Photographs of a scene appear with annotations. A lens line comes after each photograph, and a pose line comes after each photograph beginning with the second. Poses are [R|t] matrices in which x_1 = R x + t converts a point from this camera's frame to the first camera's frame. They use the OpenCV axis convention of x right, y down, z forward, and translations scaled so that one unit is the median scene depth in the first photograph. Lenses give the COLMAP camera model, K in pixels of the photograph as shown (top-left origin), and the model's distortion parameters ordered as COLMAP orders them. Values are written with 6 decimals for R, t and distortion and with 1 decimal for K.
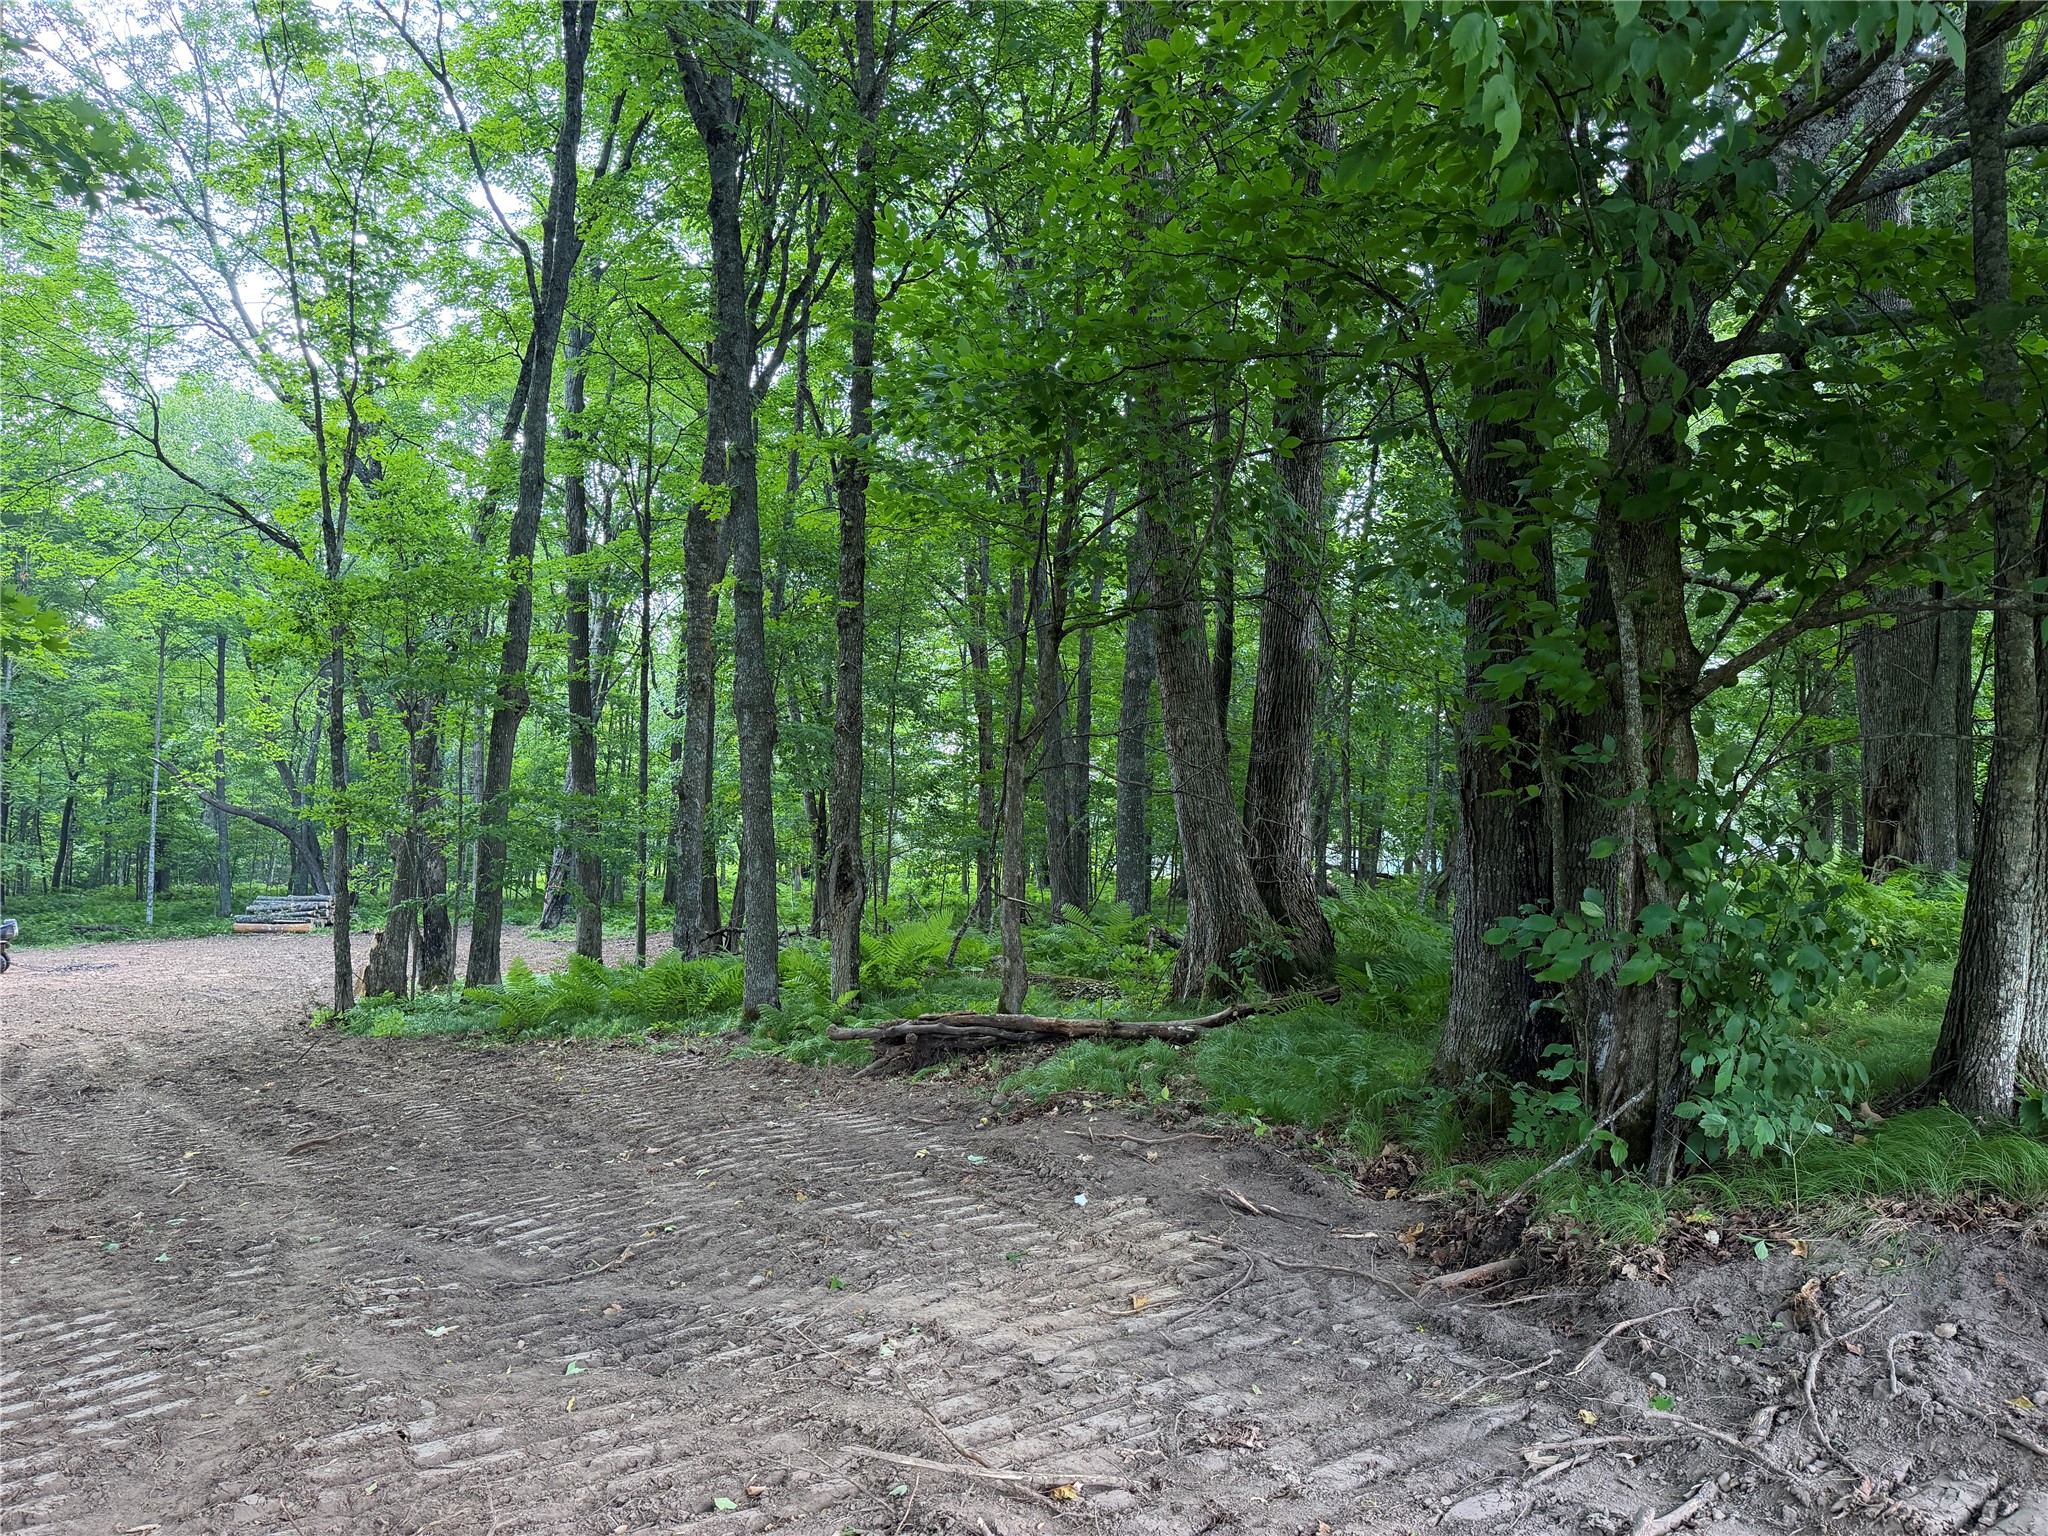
lens RADIAL K [[1427.8, 0, 1024.0], [0, 1427.8, 768.0], [0, 0, 1]] dist [0.108160, -0.154935]
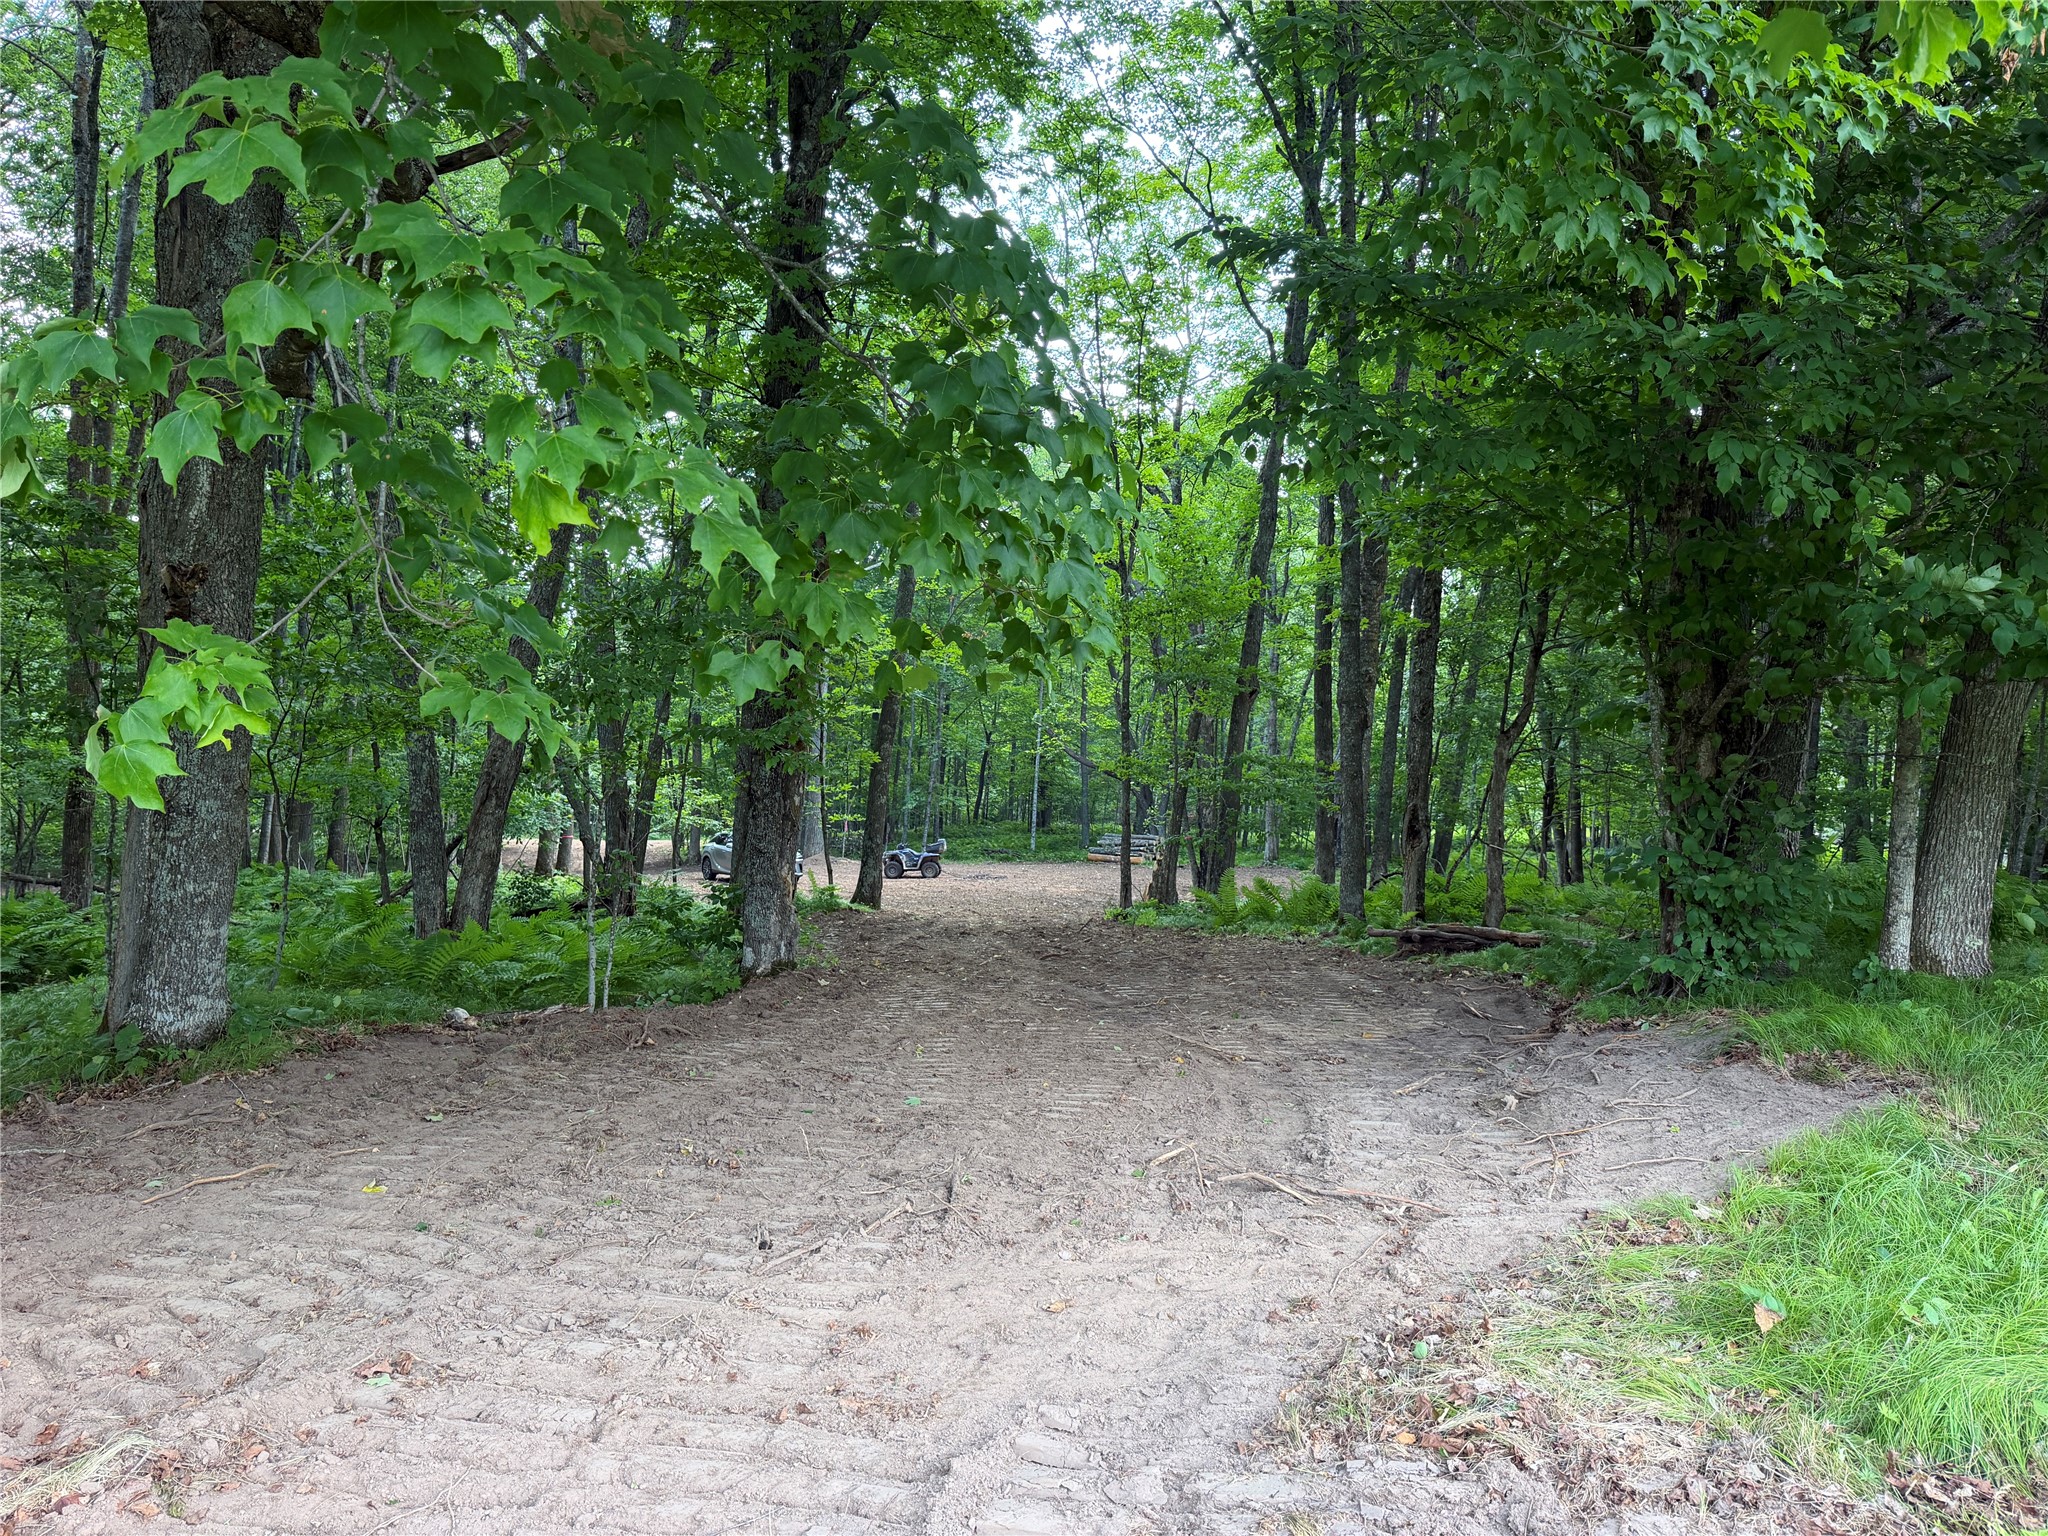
lens RADIAL K [[1427.8, 0, 1024.0], [0, 1427.8, 768.0], [0, 0, 1]] dist [0.108160, -0.154935]
pose [[0.846400, 0.027541, -0.531834, 0.151108], [-0.014146, 0.999472, 0.029243, -0.008082], [0.532359, -0.017228, 0.846343, -0.185153]]
